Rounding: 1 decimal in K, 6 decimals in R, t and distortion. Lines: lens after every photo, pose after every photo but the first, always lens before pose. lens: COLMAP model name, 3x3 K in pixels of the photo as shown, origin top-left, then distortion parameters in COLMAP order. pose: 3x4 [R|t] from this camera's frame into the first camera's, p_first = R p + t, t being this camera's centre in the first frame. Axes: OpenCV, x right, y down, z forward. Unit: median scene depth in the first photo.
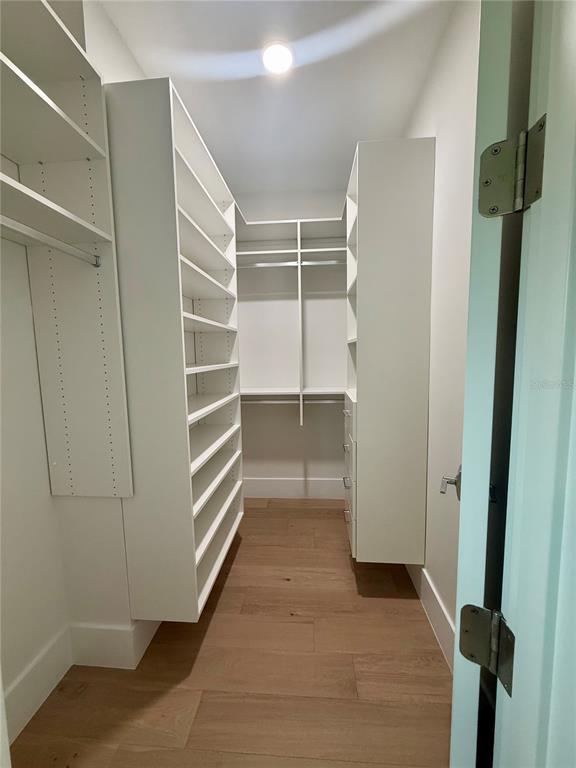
lens RADIAL K [[305.0, 0, 288.0], [0, 305.0, 384.0], [0, 0, 1]] dist [-0.001958, 0.000059]
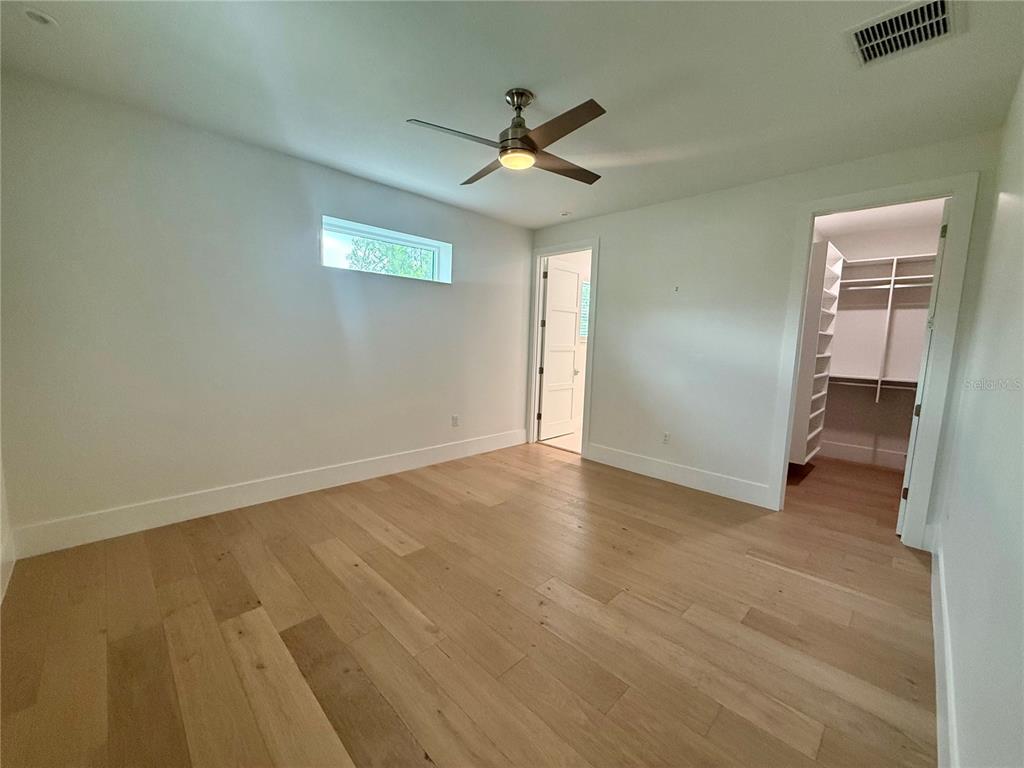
lens RADIAL K [[406.6, 0, 512.0], [0, 406.6, 384.0], [0, 0, 1]] dist [-0.001958, 0.000059]
pose [[0.759436, 0.109746, -0.641259, -0.043655], [-0.101650, 0.993580, 0.049659, 0.135223], [0.642592, 0.027471, 0.765716, -1.545820]]
